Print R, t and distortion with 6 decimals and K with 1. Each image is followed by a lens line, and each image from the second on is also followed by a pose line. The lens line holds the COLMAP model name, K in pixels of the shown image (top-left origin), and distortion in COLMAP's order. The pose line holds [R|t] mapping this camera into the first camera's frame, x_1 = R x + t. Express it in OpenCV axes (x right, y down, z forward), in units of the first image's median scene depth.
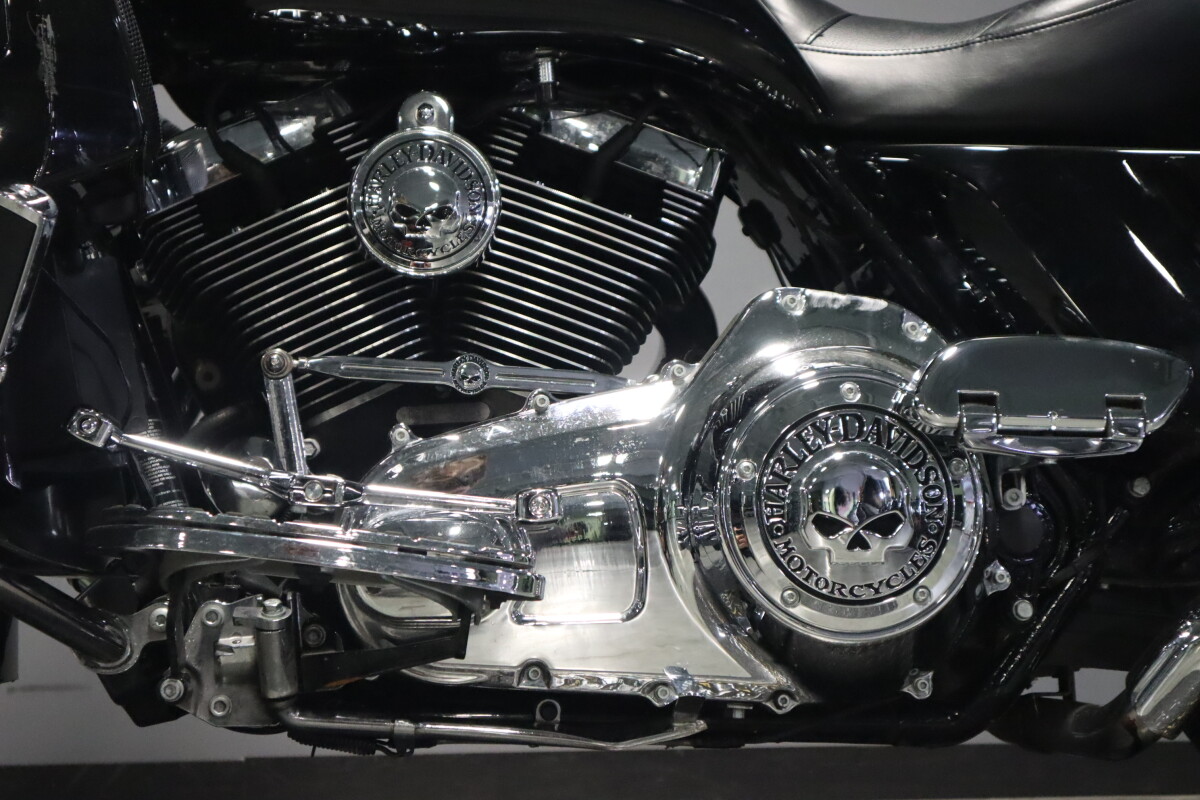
lens RADIAL K [[1850.8, 0, 600.0], [0, 1850.8, 400.0], [0, 0, 1]] dist [0.036177, -0.009905]
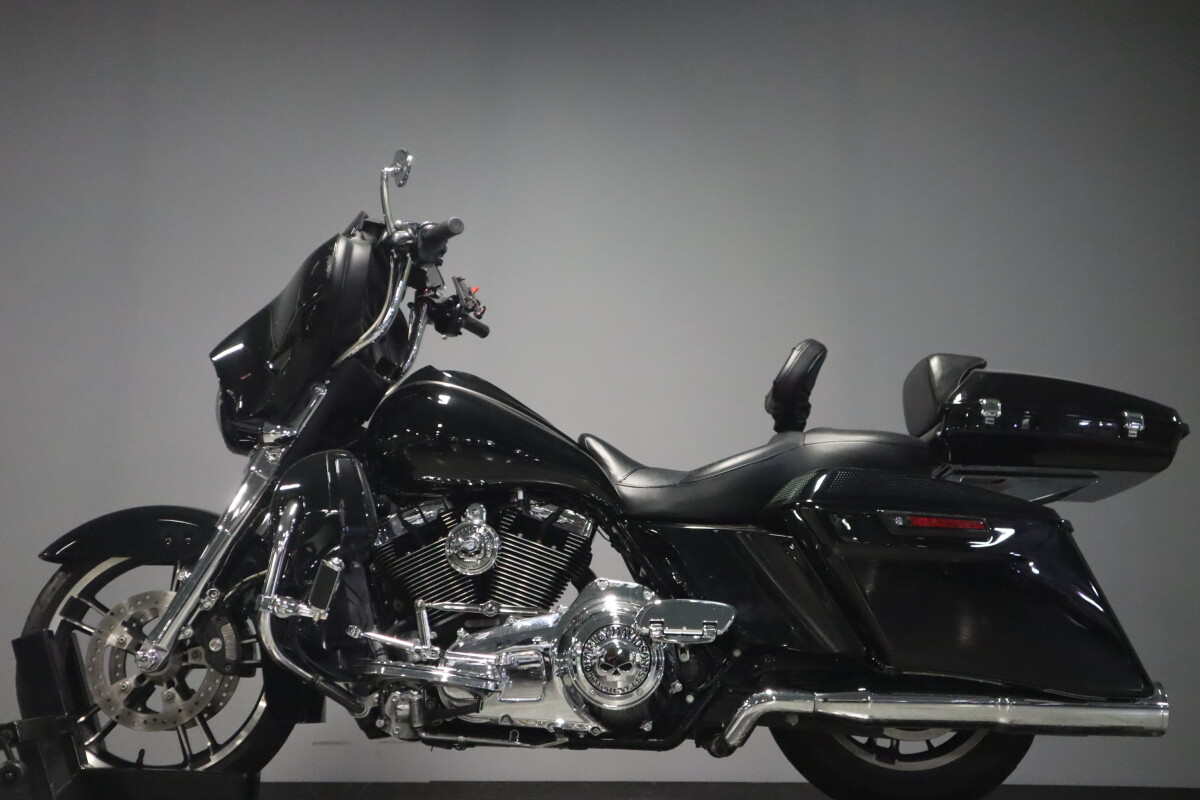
lens RADIAL K [[1568.7, 0, 600.0], [0, 1568.7, 400.0], [0, 0, 1]] dist [-0.005782, -0.000788]
pose [[0.993369, -0.010806, -0.114459, 0.372028], [0.000136, 0.995683, -0.092817, -0.110422], [0.114968, 0.092186, 0.989082, -1.338905]]
